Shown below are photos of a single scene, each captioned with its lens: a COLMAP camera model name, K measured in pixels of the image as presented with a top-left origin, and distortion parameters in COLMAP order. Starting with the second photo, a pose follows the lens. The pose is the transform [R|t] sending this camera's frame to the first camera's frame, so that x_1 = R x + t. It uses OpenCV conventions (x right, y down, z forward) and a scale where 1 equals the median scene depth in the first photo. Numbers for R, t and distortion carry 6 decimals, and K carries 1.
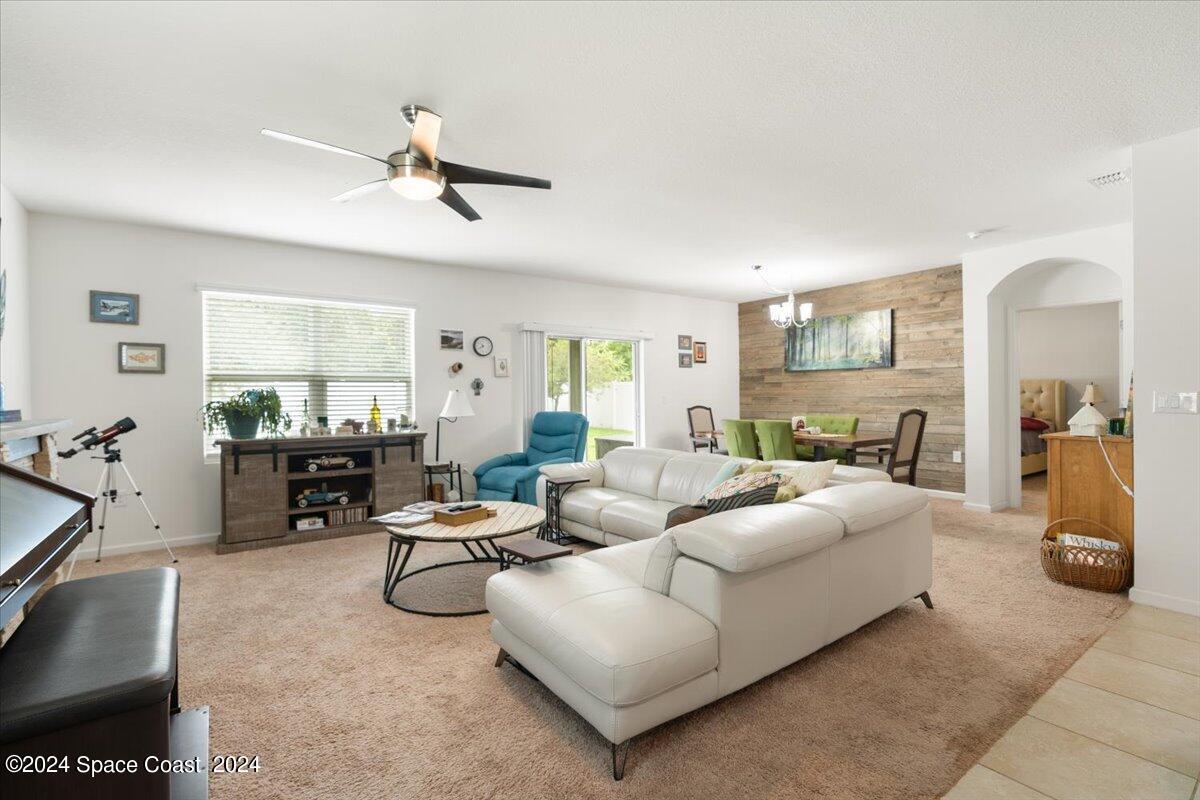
lens RADIAL K [[545.5, 0, 600.3], [0, 545.5, 399.5], [0, 0, 1]] dist [-0.005563, 0.001242]
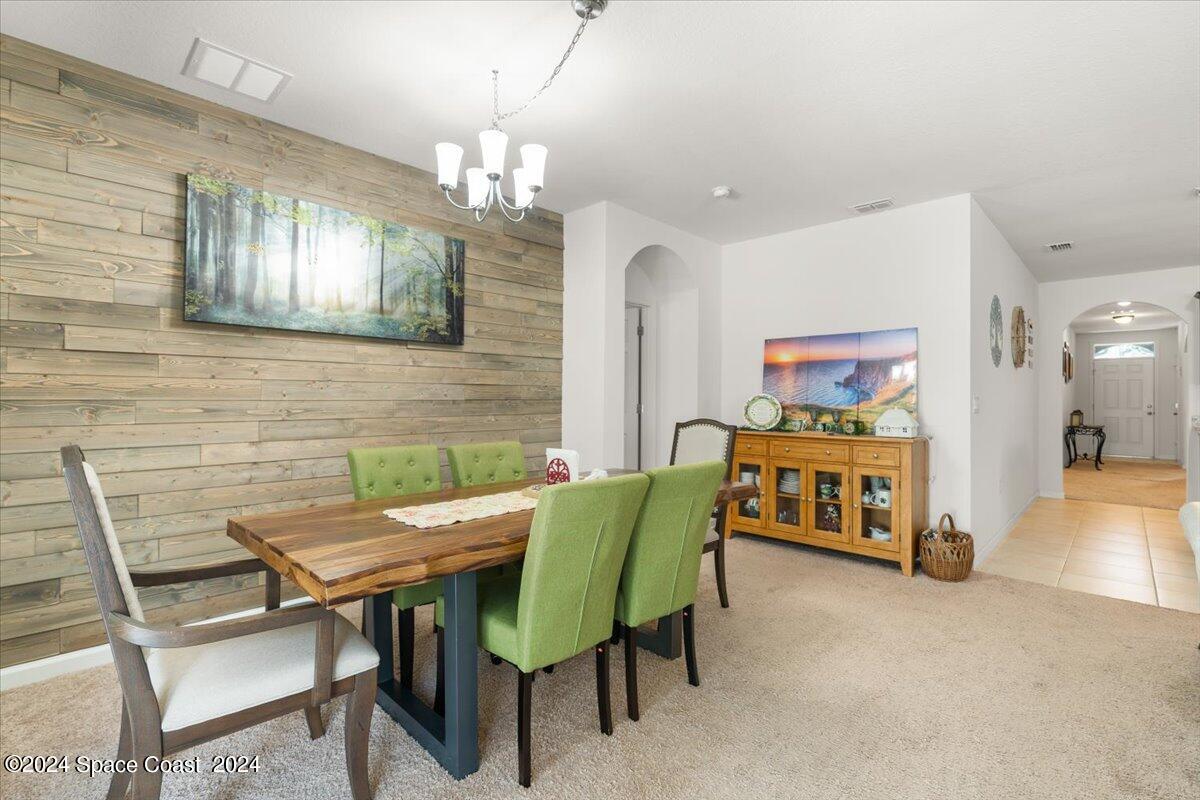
lens RADIAL K [[545.5, 0, 597.8], [0, 545.5, 393.1], [0, 0, 1]] dist [-0.005563, 0.001242]
pose [[-0.181193, 0.022266, 0.983195, -0.028362], [0.009051, 0.999739, -0.020973, 0.000463], [-0.983406, 0.005098, -0.181348, 1.014019]]
